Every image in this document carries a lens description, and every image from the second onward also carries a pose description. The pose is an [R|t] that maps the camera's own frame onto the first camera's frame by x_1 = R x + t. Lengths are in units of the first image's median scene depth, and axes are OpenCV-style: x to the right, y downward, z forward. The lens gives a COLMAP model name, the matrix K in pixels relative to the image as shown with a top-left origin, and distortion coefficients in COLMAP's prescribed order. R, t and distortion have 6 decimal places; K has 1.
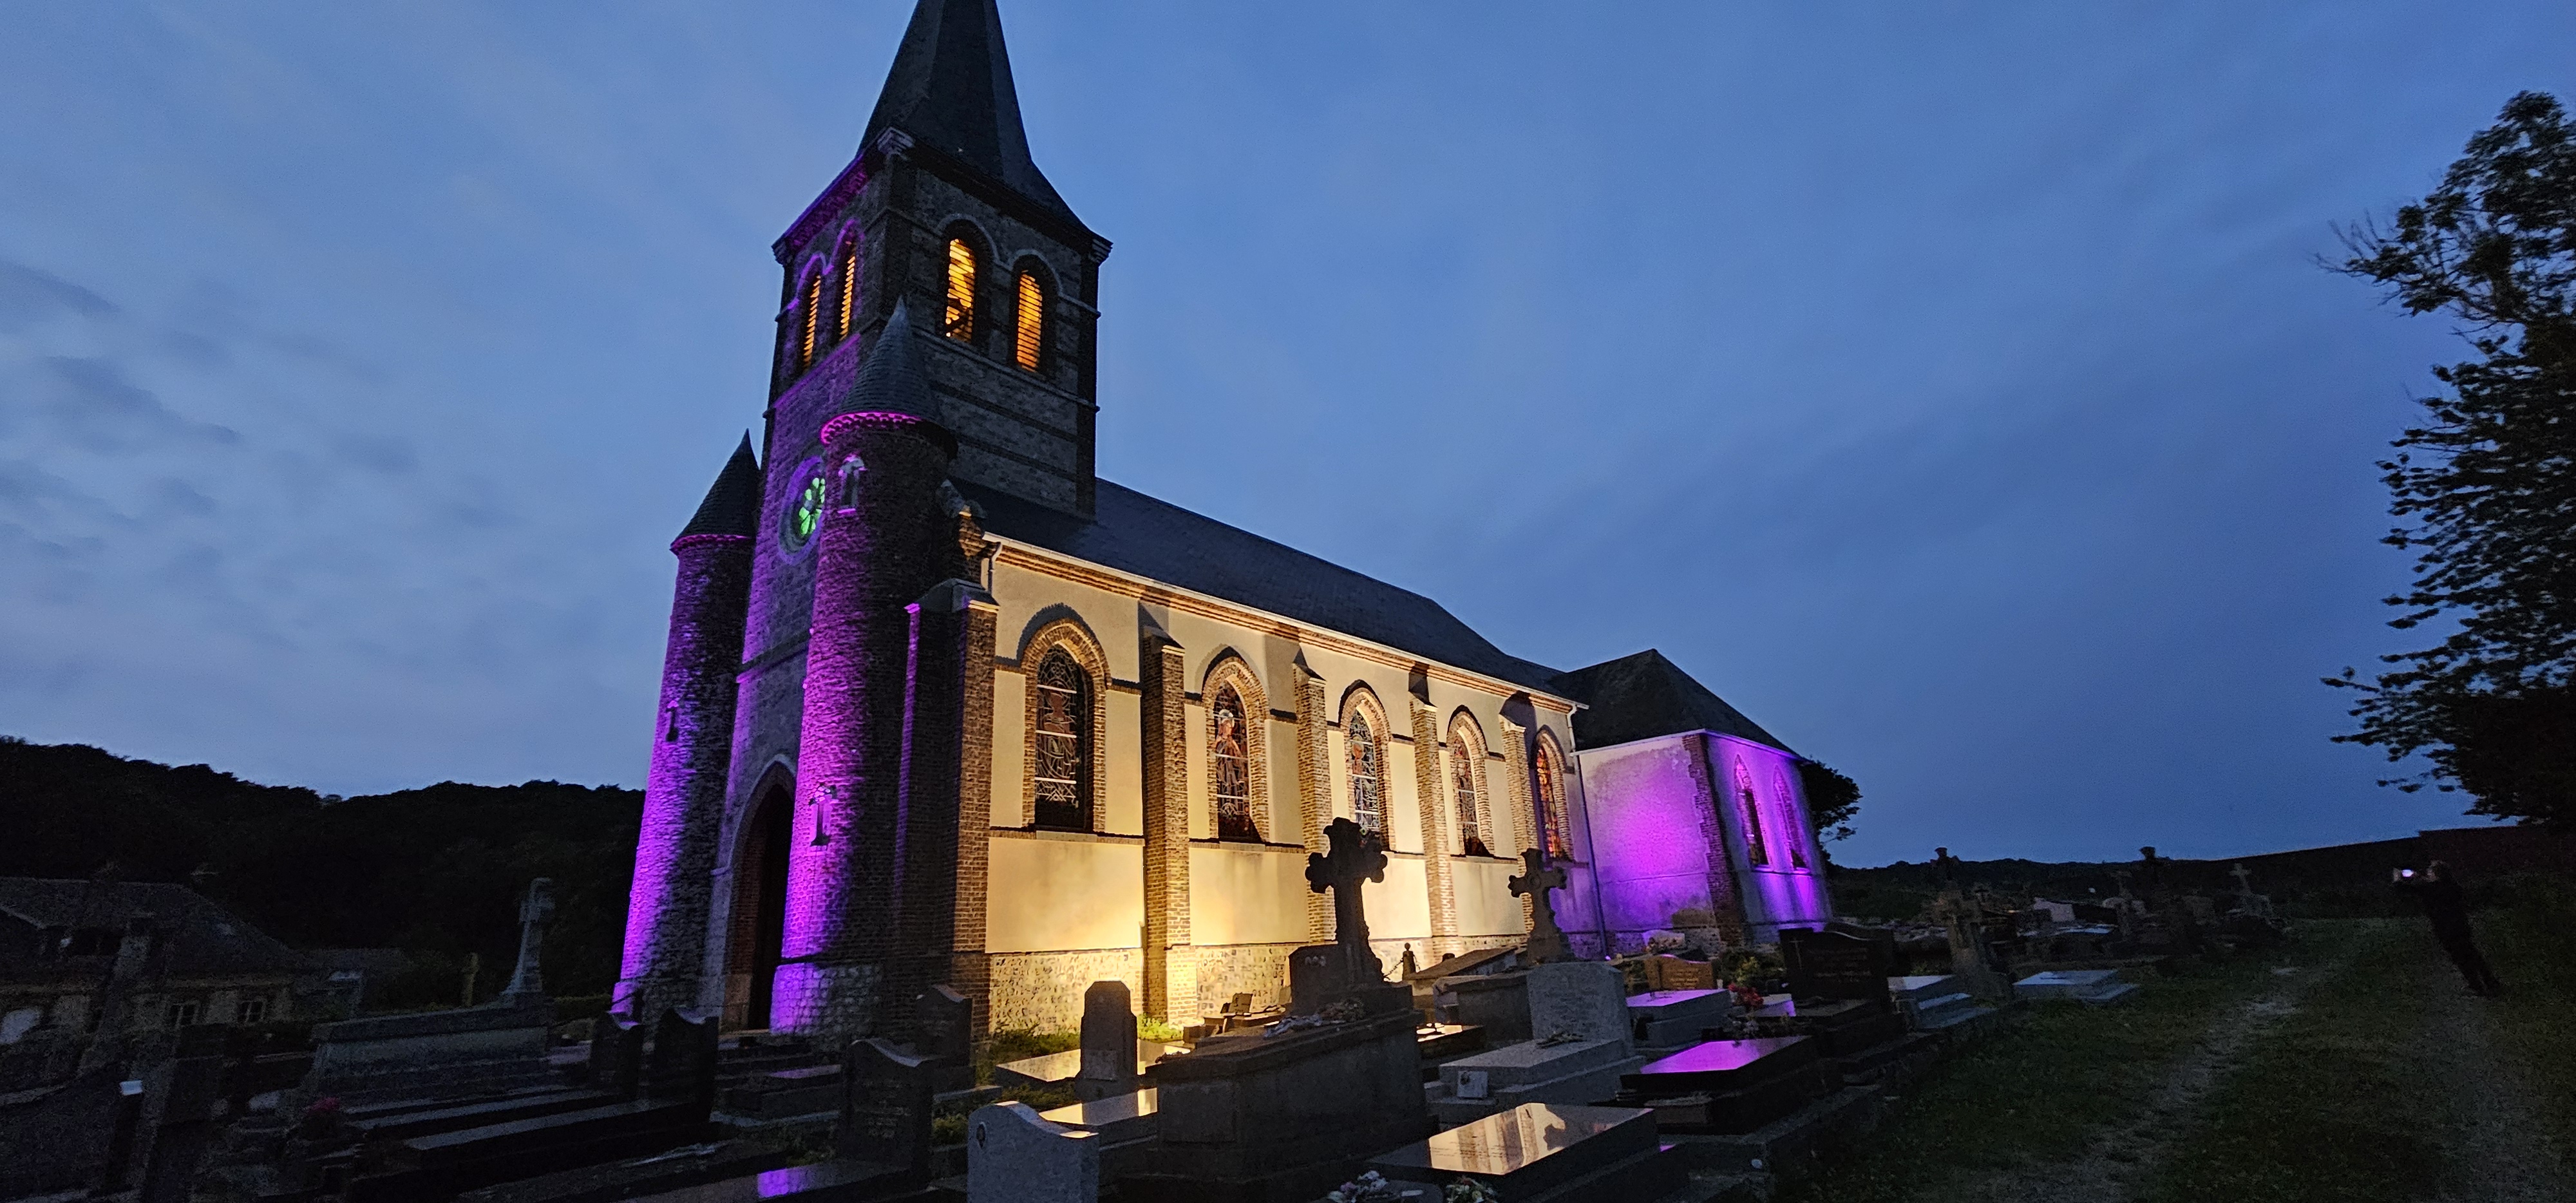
lens RADIAL K [[1052.0, 0, 1294.9], [0, 1052.0, 590.7], [0, 0, 1]] dist [0.000349, 0.000070]
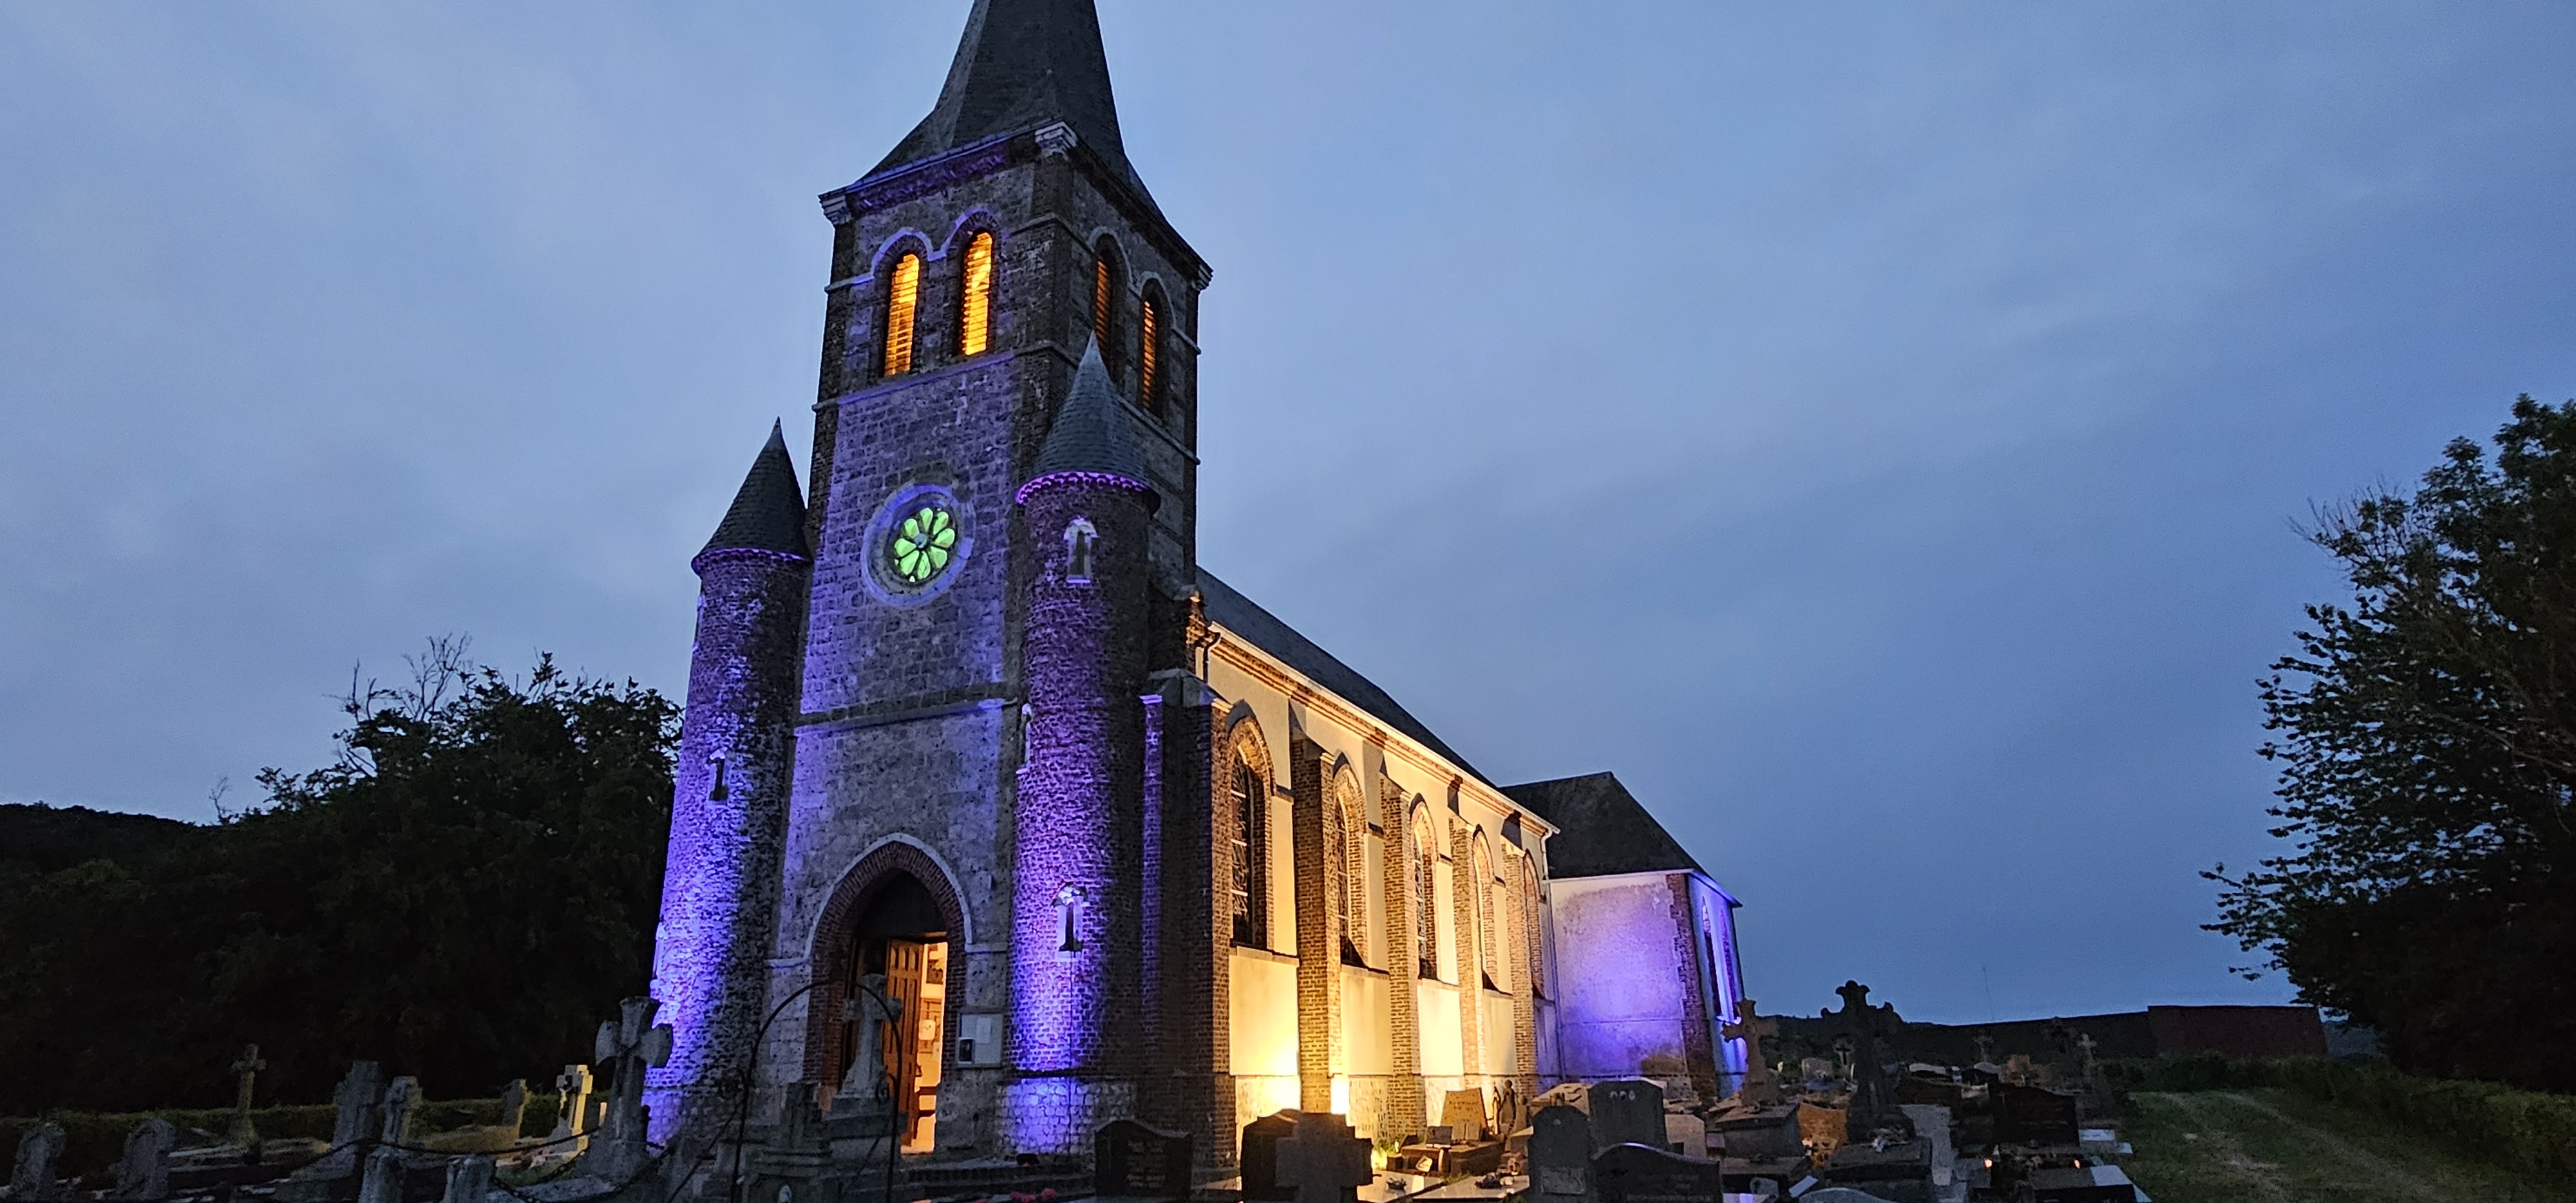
lens RADIAL K [[1395.4, 0, 1295.1], [0, 1395.4, 590.2], [0, 0, 1]] dist [-0.000972, 0.000288]
pose [[0.951869, 0.136604, 0.274379, -0.460576], [-0.132830, 0.990610, -0.032383, -0.042939], [-0.276226, -0.005621, 0.961076, -0.169093]]
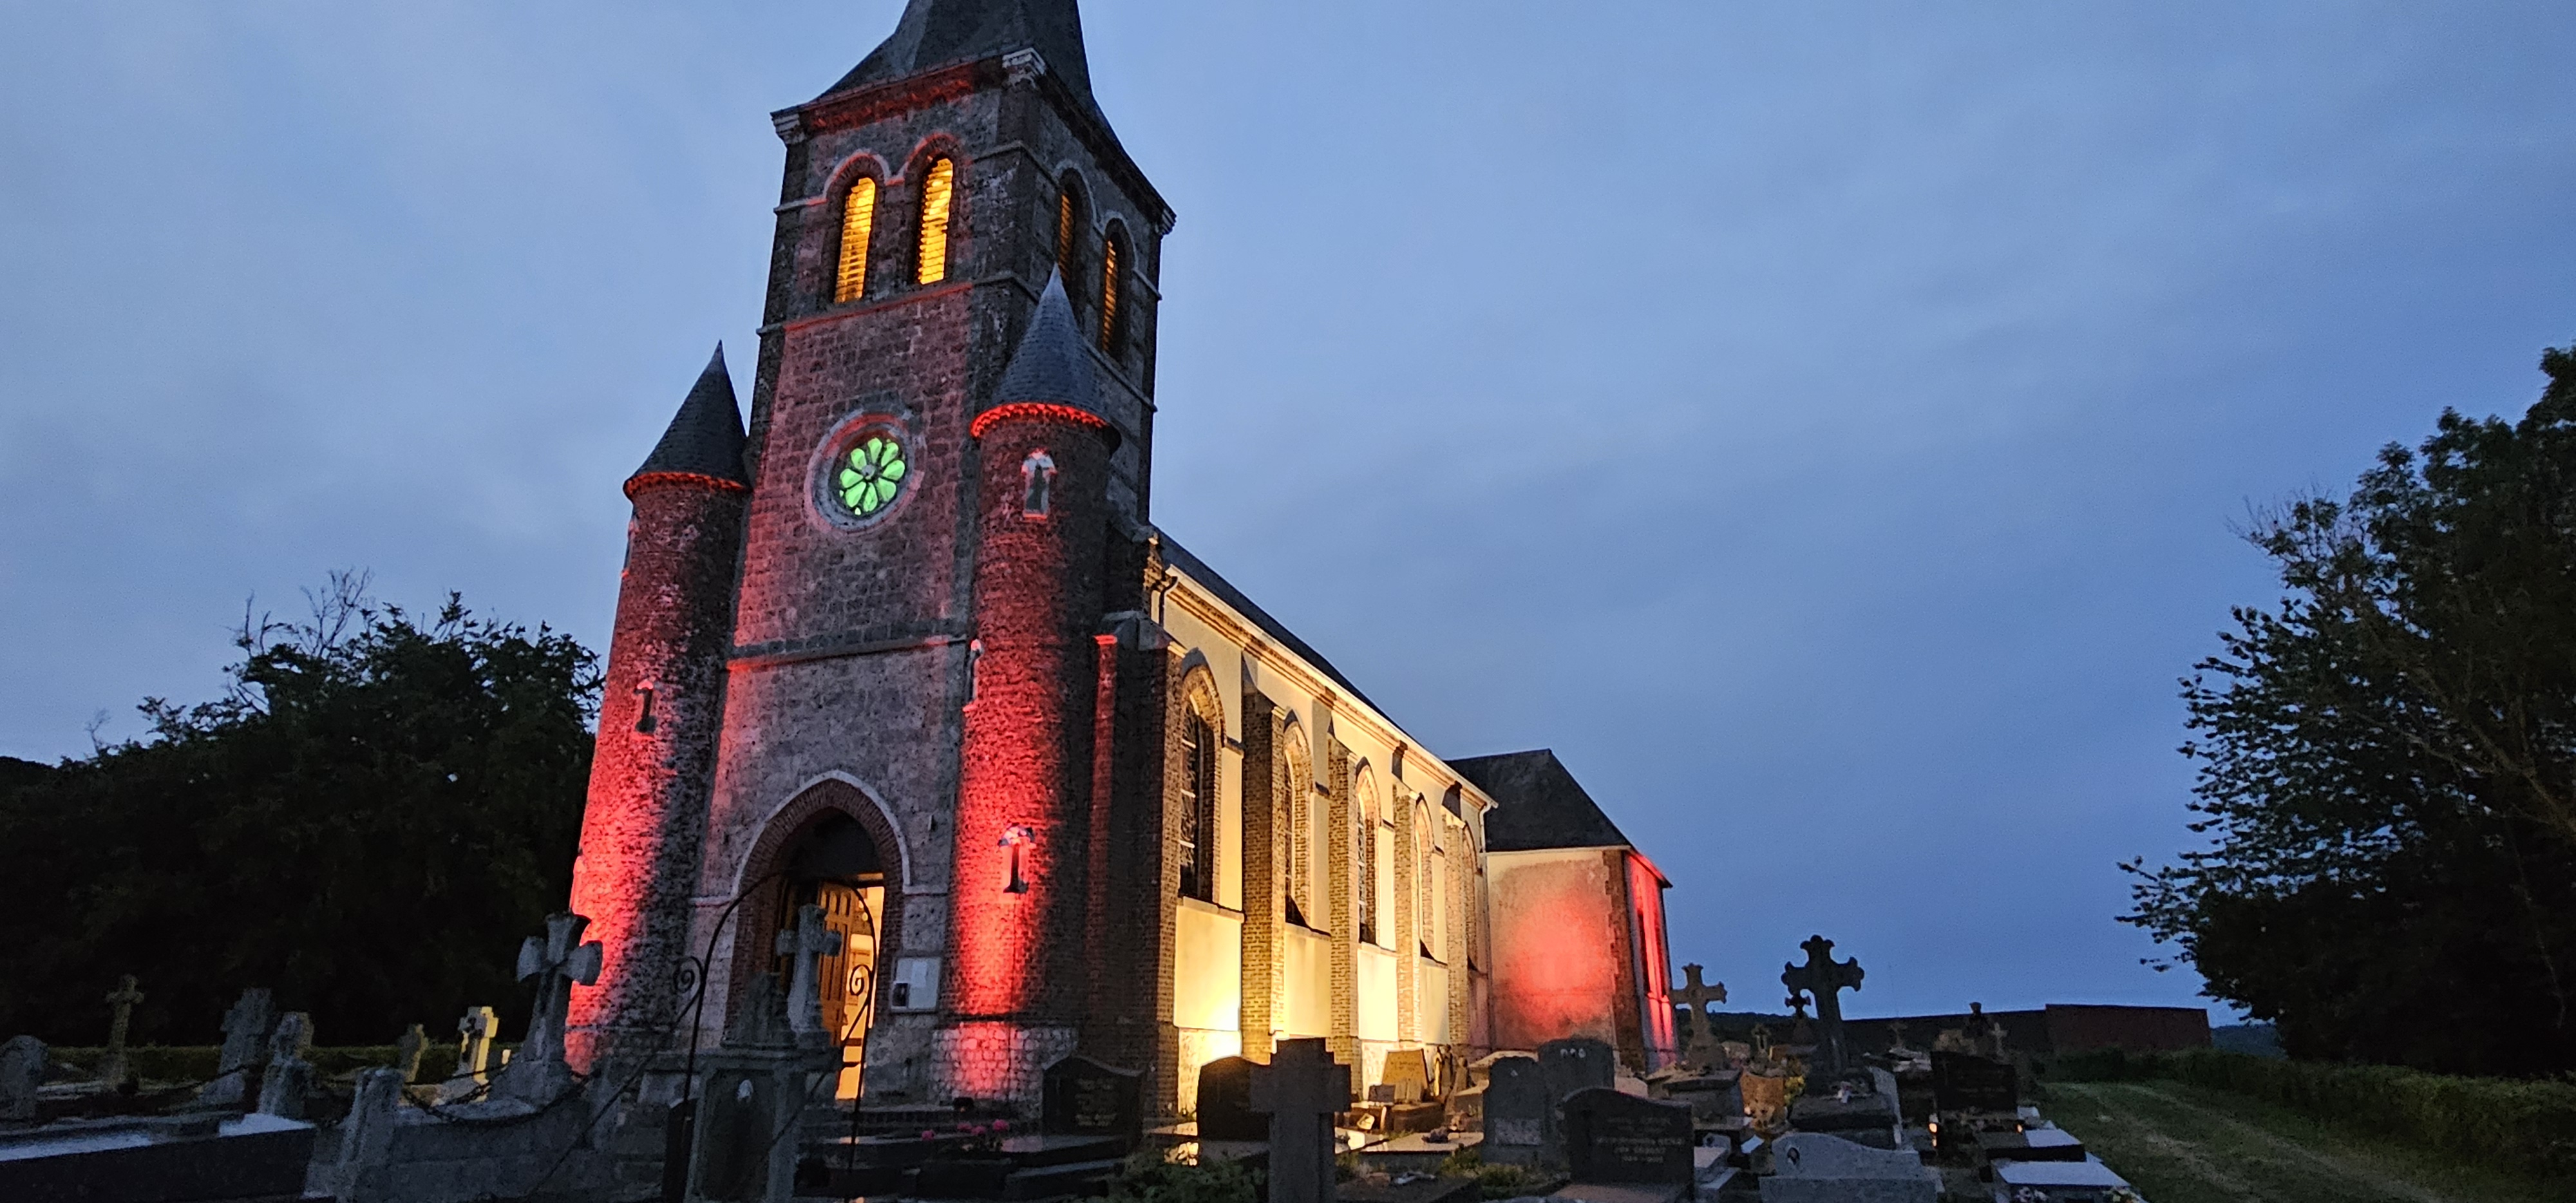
lens RADIAL K [[1400.1, 0, 1296.9], [0, 1400.1, 589.0], [0, 0, 1]] dist [0.002249, -0.002339]
pose [[0.930396, 0.170702, 0.324383, -0.471964], [-0.170338, 0.984937, -0.029746, -0.014230], [-0.324574, -0.027579, 0.945458, -0.145884]]
